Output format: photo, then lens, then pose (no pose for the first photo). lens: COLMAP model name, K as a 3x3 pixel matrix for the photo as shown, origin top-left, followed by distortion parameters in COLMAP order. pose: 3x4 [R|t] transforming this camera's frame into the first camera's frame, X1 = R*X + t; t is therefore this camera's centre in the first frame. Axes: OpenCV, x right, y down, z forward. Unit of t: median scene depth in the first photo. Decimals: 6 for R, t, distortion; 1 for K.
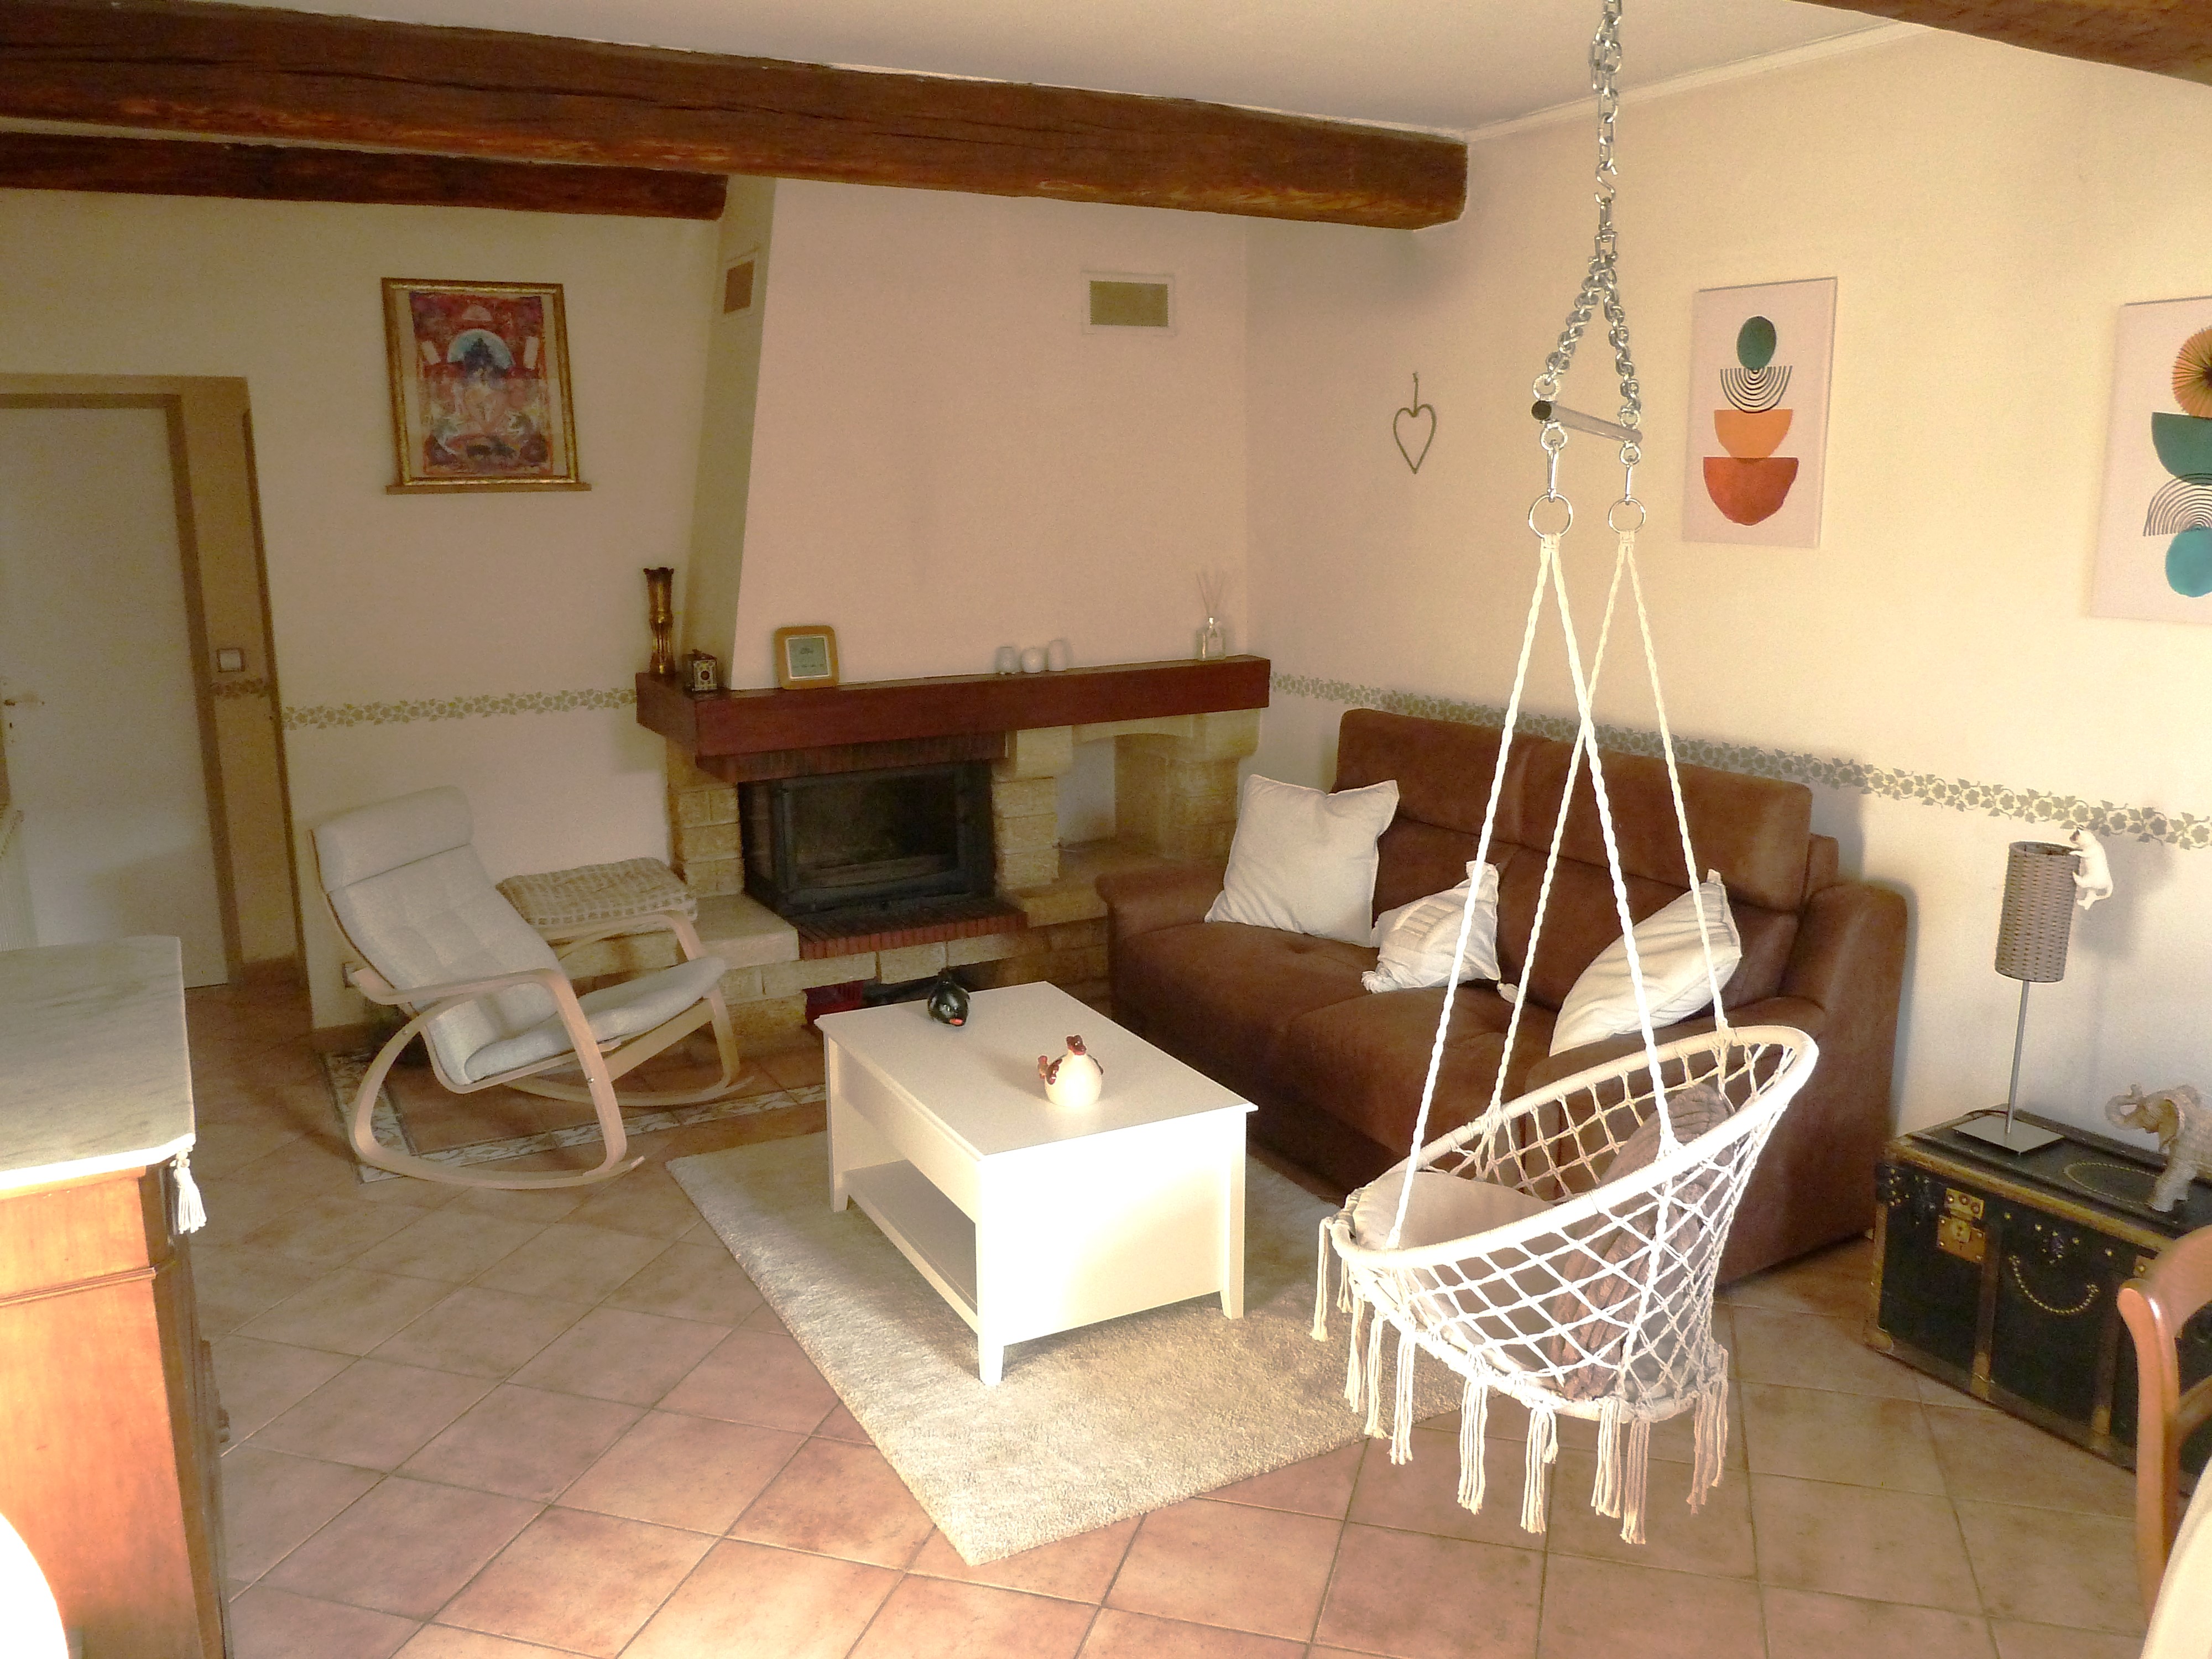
lens RADIAL K [[1745.2, 0, 1109.5], [0, 1745.2, 828.3], [0, 0, 1]] dist [-0.028667, -0.003879]
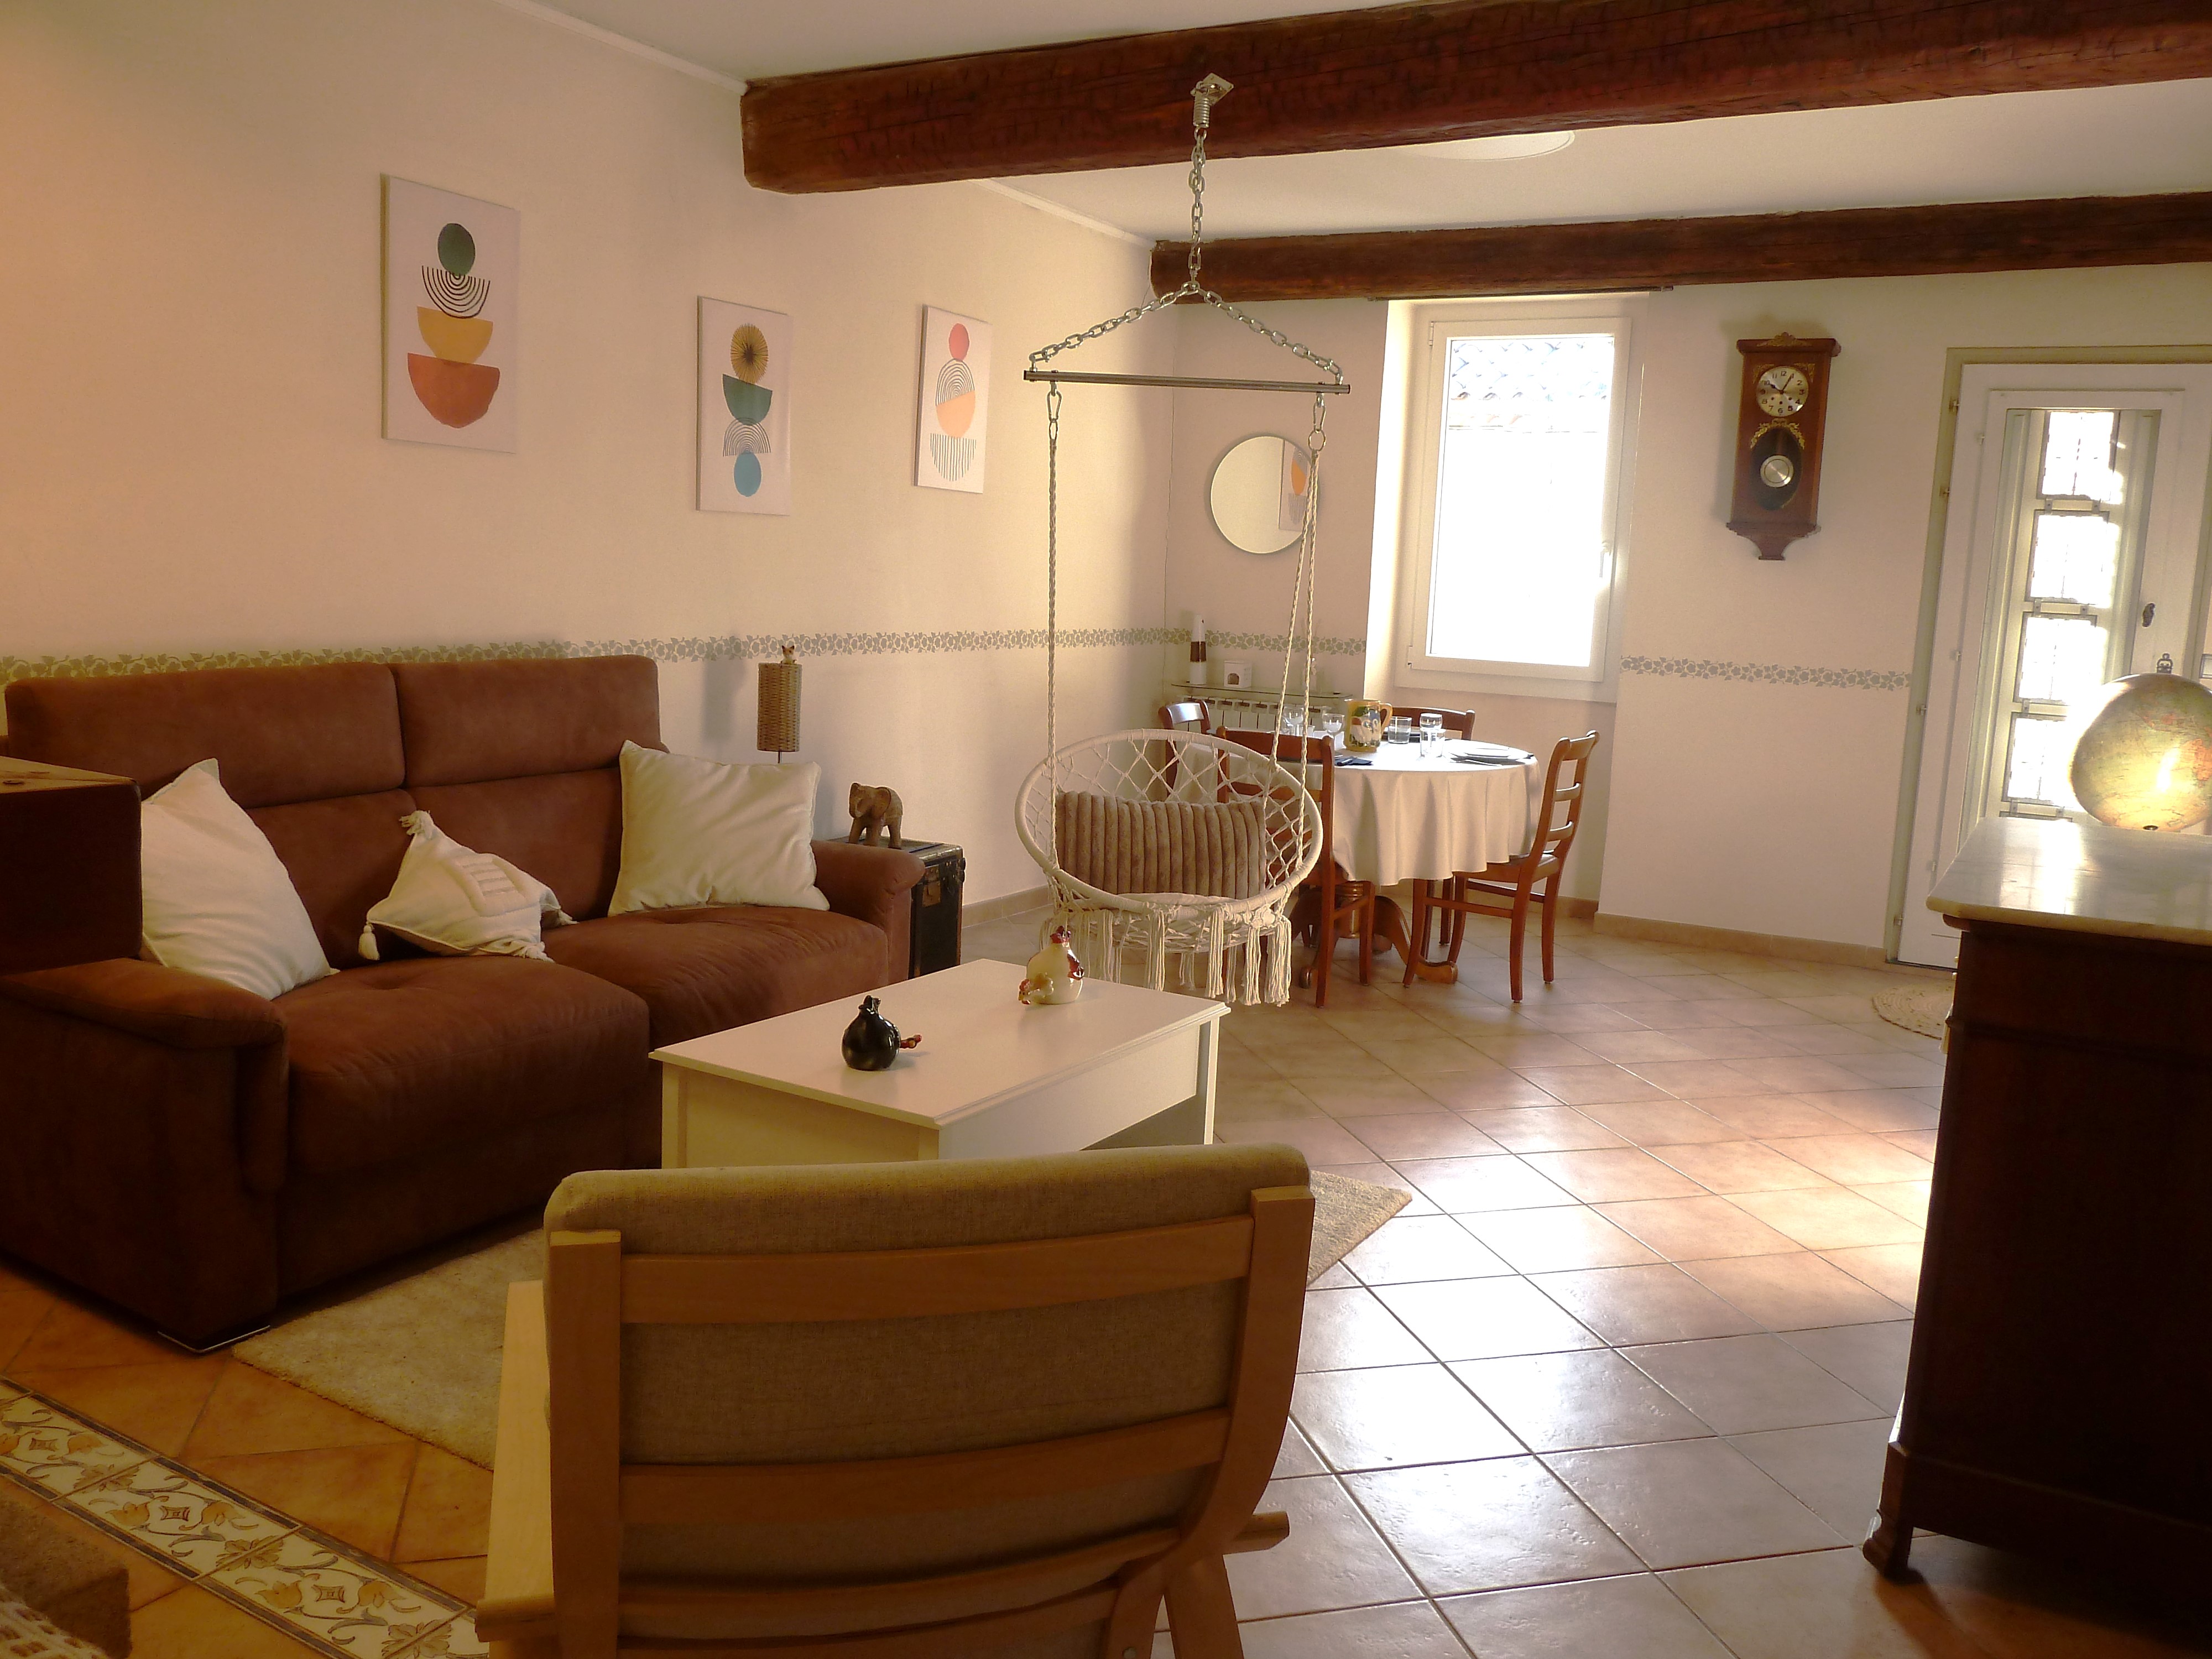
lens RADIAL K [[1745.2, 0, 1109.5], [0, 1745.2, 828.3], [0, 0, 1]] dist [-0.028667, -0.003879]
pose [[-0.523994, -0.134533, 0.841030, -0.760826], [0.133868, 0.962165, 0.237315, -0.144833], [-0.841136, 0.236939, -0.486159, 1.289069]]
